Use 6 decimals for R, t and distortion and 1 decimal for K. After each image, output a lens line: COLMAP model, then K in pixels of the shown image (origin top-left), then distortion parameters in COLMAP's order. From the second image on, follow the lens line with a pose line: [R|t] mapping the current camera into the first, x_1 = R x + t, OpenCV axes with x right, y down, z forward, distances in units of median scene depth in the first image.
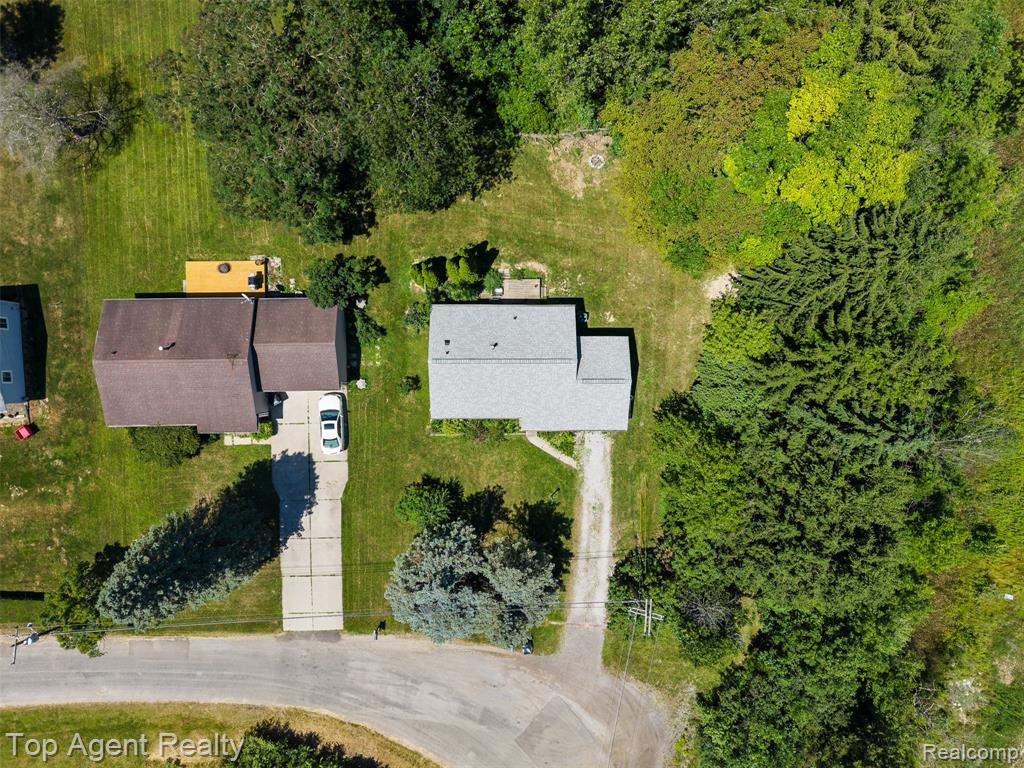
lens RADIAL K [[684.6, 0, 515.8], [0, 684.6, 384.5], [0, 0, 1]] dist [0.032792, -0.040884]
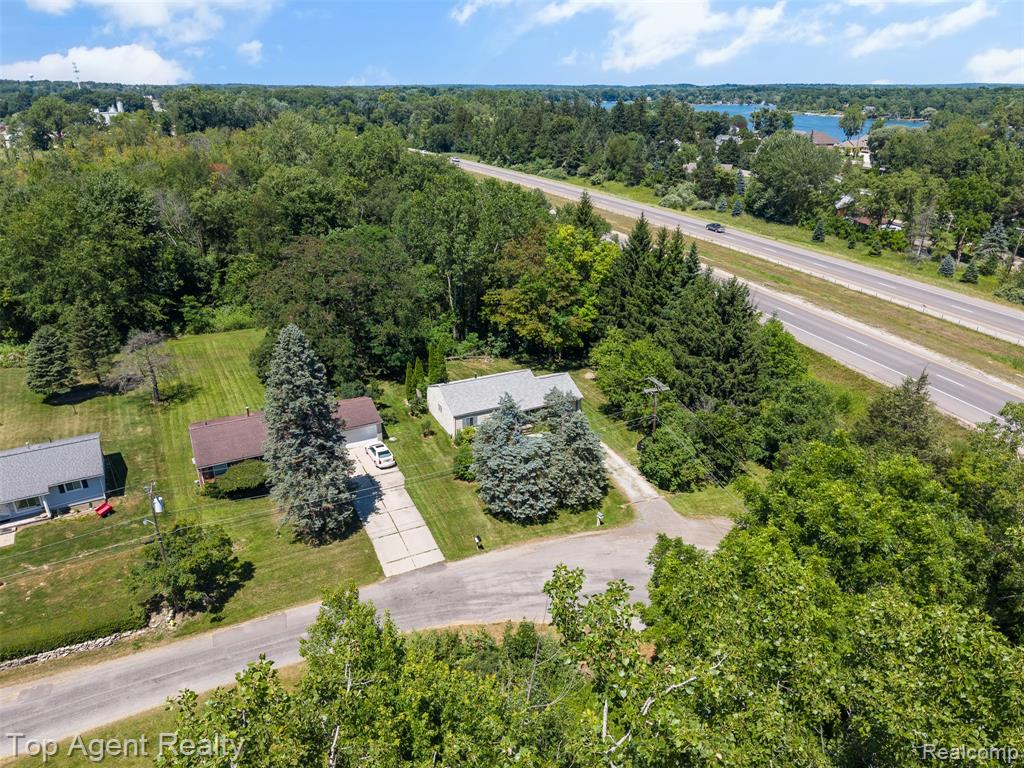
lens RADIAL K [[684.6, 0, 513.1], [0, 684.6, 379.5], [0, 0, 1]] dist [0.032792, -0.040884]
pose [[0.901159, -0.182169, 0.393352, -0.502385], [0.433295, 0.351450, -0.829903, 1.123121], [0.012939, 0.918312, 0.395646, 0.374738]]
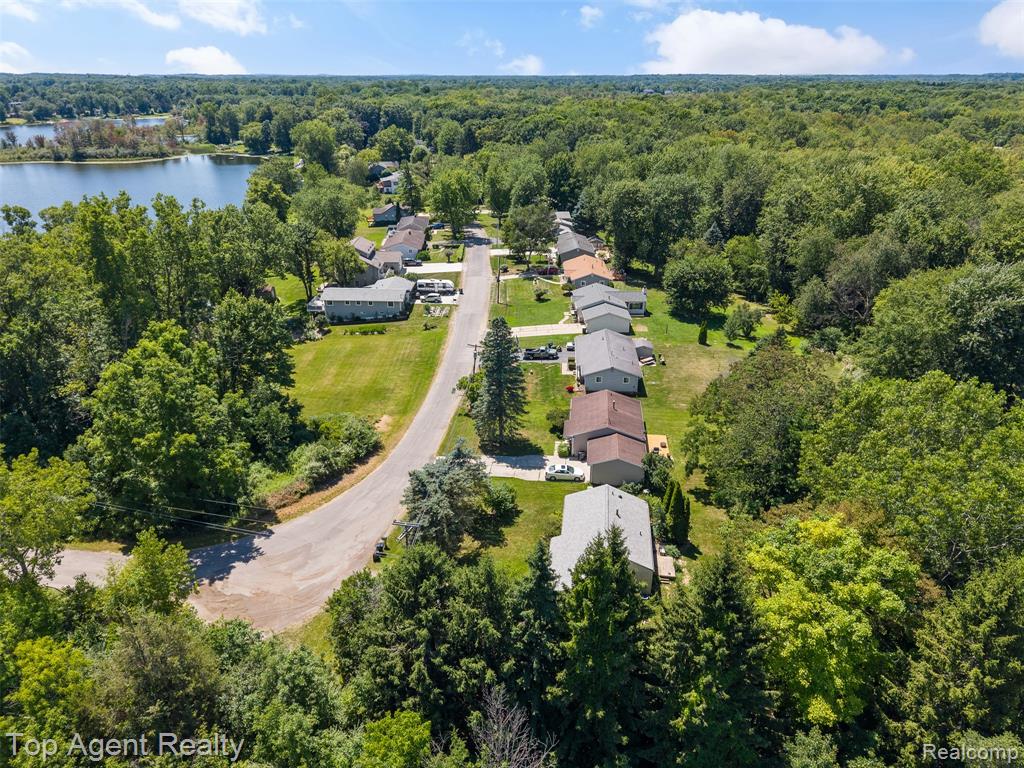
lens RADIAL K [[684.6, 0, 517.6], [0, 684.6, 383.9], [0, 0, 1]] dist [0.032792, -0.040884]
pose [[-0.121665, 0.386412, -0.914267, 1.020718], [-0.992555, -0.052579, 0.109861, 0.004734], [-0.005620, 0.920827, 0.389932, 0.224867]]
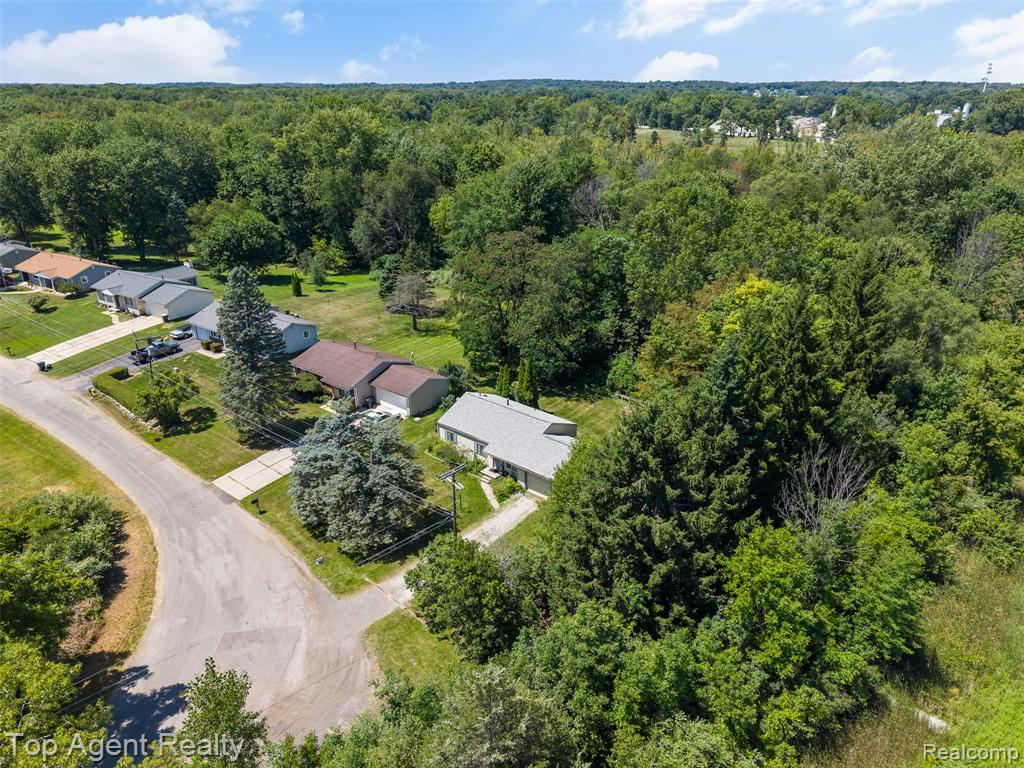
lens RADIAL K [[684.6, 0, 513.3], [0, 684.6, 380.0], [0, 0, 1]] dist [0.032792, -0.040884]
pose [[0.770087, 0.234126, -0.593423, 0.693478], [-0.637840, 0.298970, -0.709772, 0.799851], [0.011240, 0.925096, 0.379568, 0.409520]]
